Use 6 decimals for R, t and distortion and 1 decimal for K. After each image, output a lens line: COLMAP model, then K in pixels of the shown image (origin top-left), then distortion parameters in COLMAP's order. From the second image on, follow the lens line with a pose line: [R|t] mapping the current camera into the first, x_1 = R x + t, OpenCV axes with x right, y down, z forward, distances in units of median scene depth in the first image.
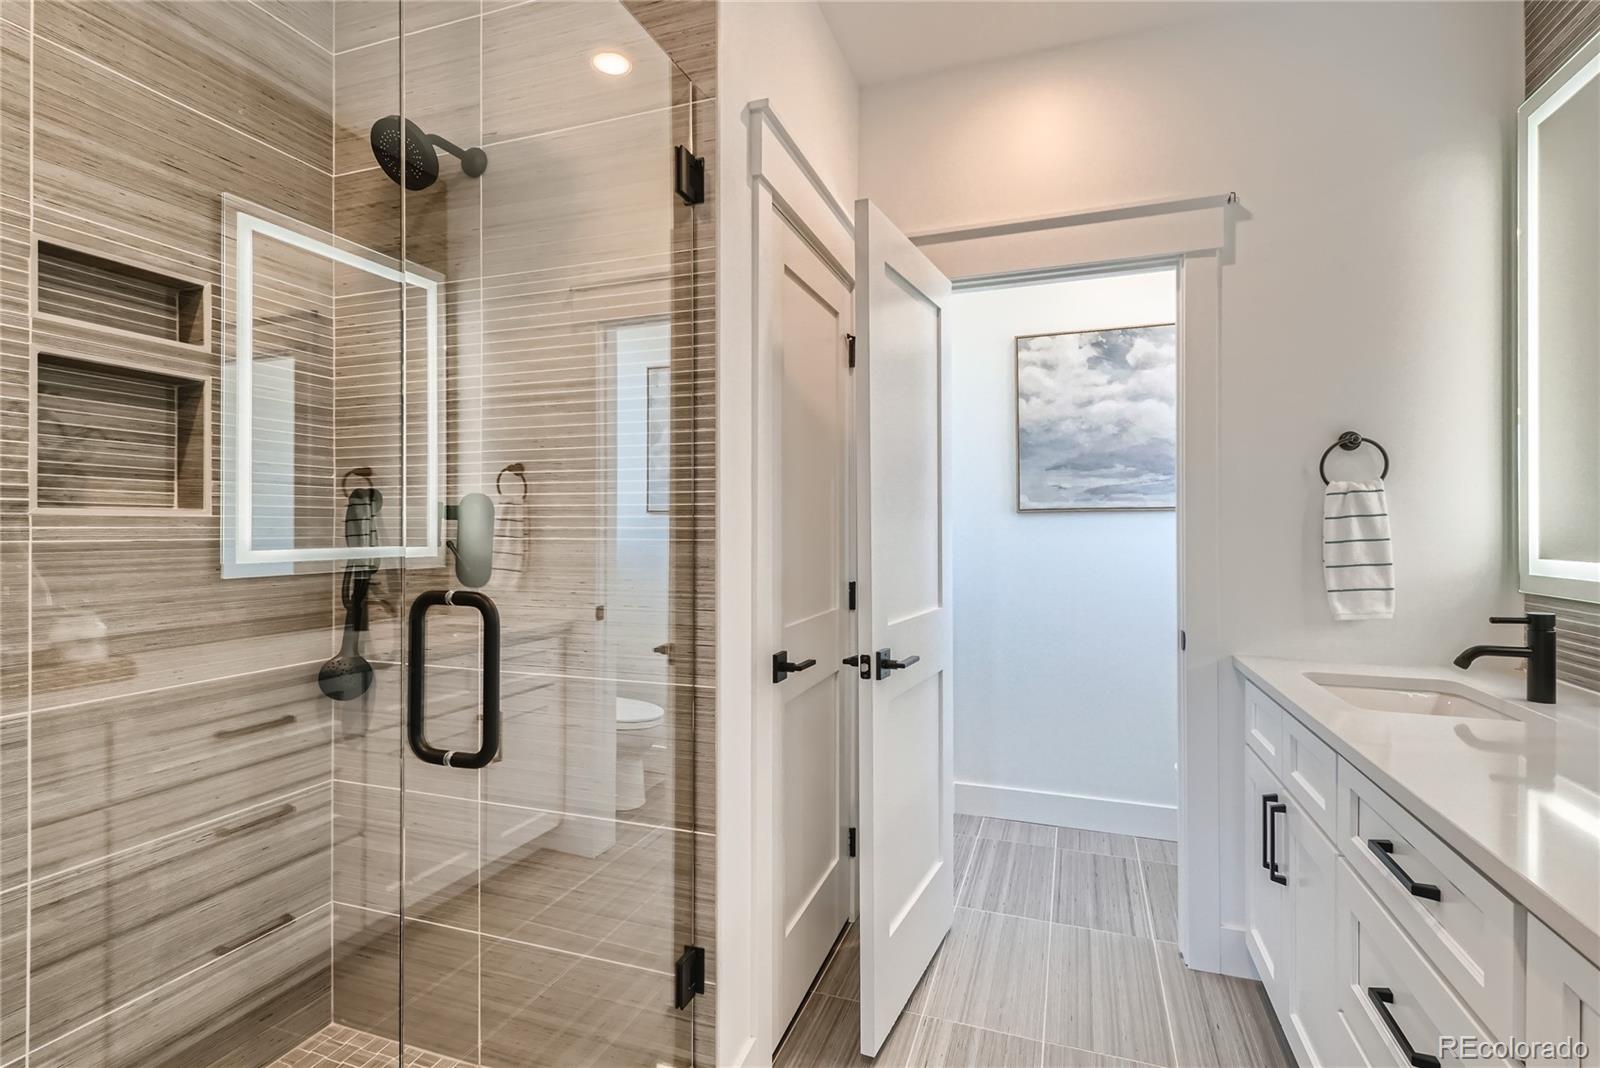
lens RADIAL K [[767.0, 0, 794.6], [0, 767.0, 525.3], [0, 0, 1]] dist [0.011530, -0.003907]
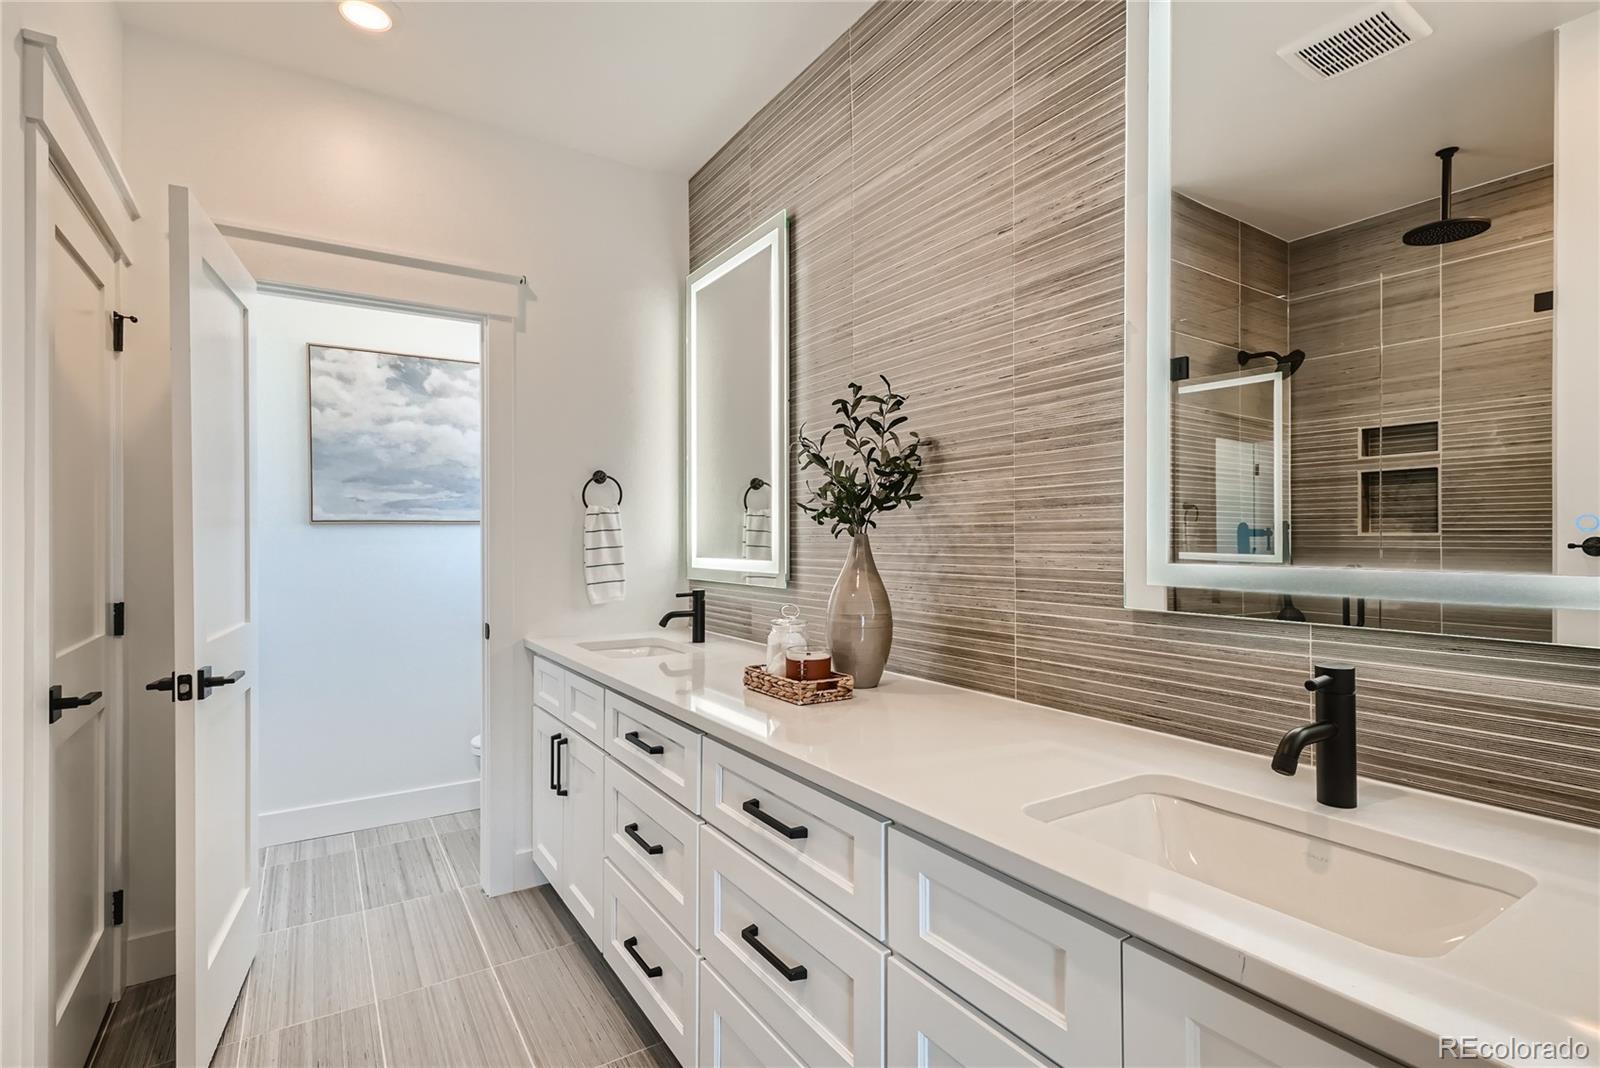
lens RADIAL K [[767.0, 0, 800.7], [0, 767.0, 535.2], [0, 0, 1]] dist [0.011530, -0.003907]
pose [[0.608116, 0.002859, 0.793843, -0.170734], [-0.001008, 0.999995, -0.002829, 0.000545], [-0.793848, 0.000920, 0.608116, -0.145240]]
